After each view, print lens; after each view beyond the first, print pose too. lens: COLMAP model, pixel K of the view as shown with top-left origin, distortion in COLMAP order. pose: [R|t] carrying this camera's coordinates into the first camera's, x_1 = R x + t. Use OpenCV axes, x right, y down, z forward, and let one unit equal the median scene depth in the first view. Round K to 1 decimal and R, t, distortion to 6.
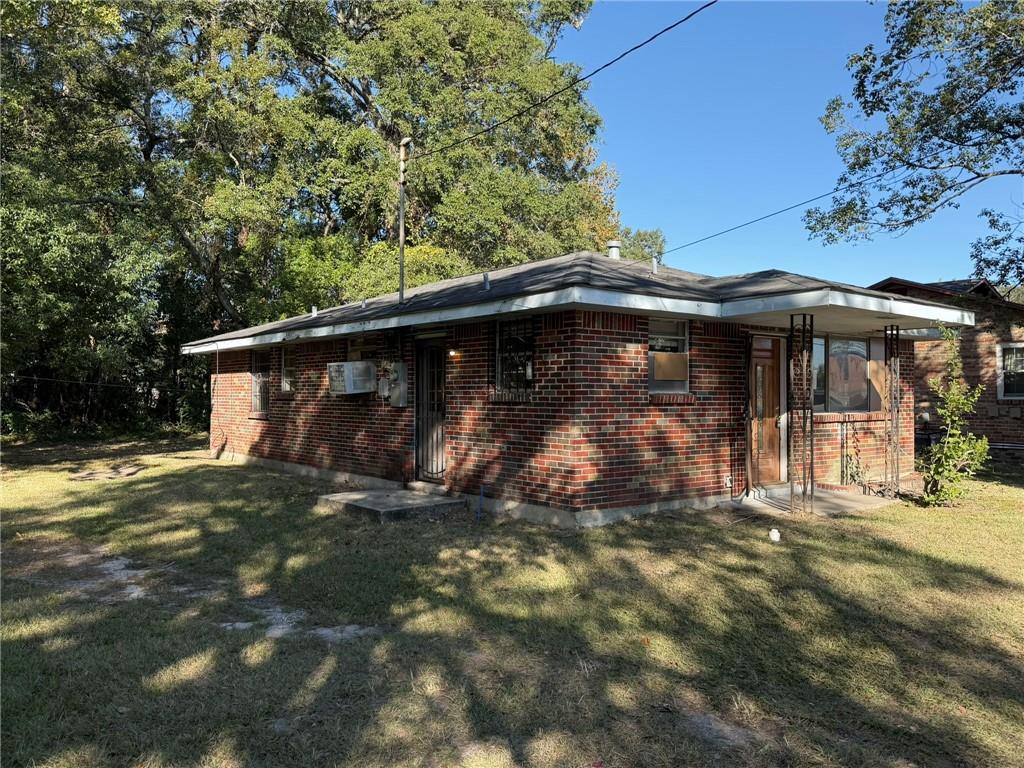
lens RADIAL K [[769.4, 0, 512.0], [0, 769.4, 384.0], [0, 0, 1]] dist [0.085513, -0.001585]
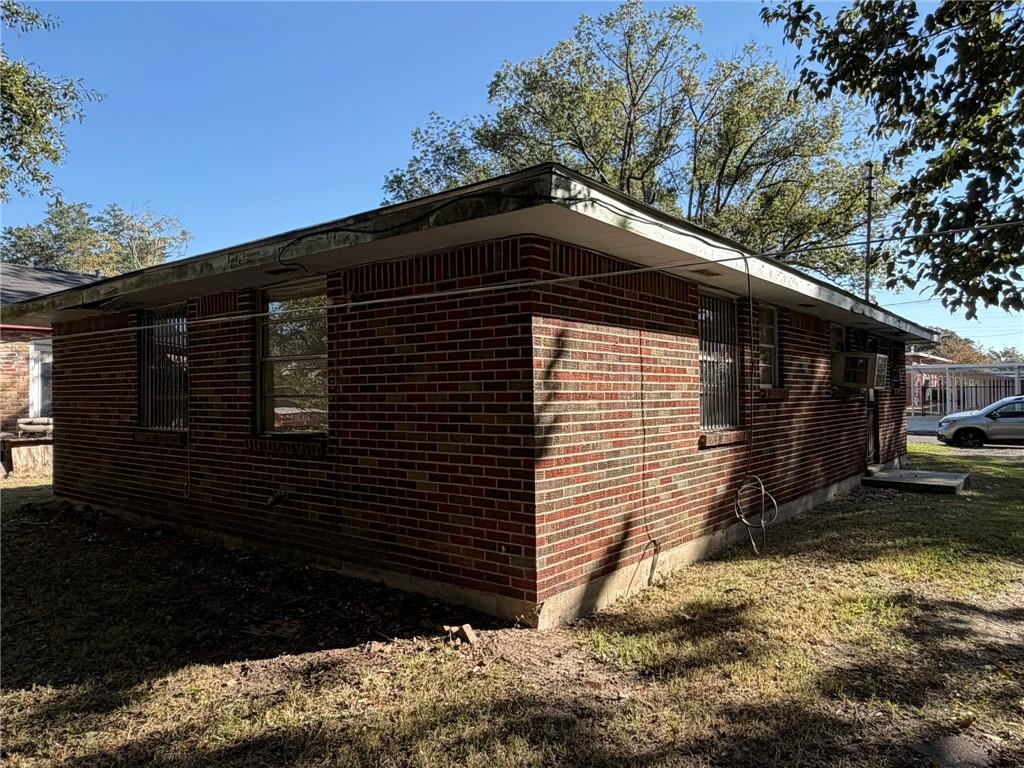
lens RADIAL K [[703.2, 0, 512.0], [0, 703.2, 384.0], [0, 0, 1]] dist [0.005696, 0.002053]
pose [[-0.209722, 0.013685, 0.977665, -0.650349], [-0.003854, 0.999883, -0.014823, 0.014655], [-0.977753, -0.006877, -0.209645, 1.112966]]
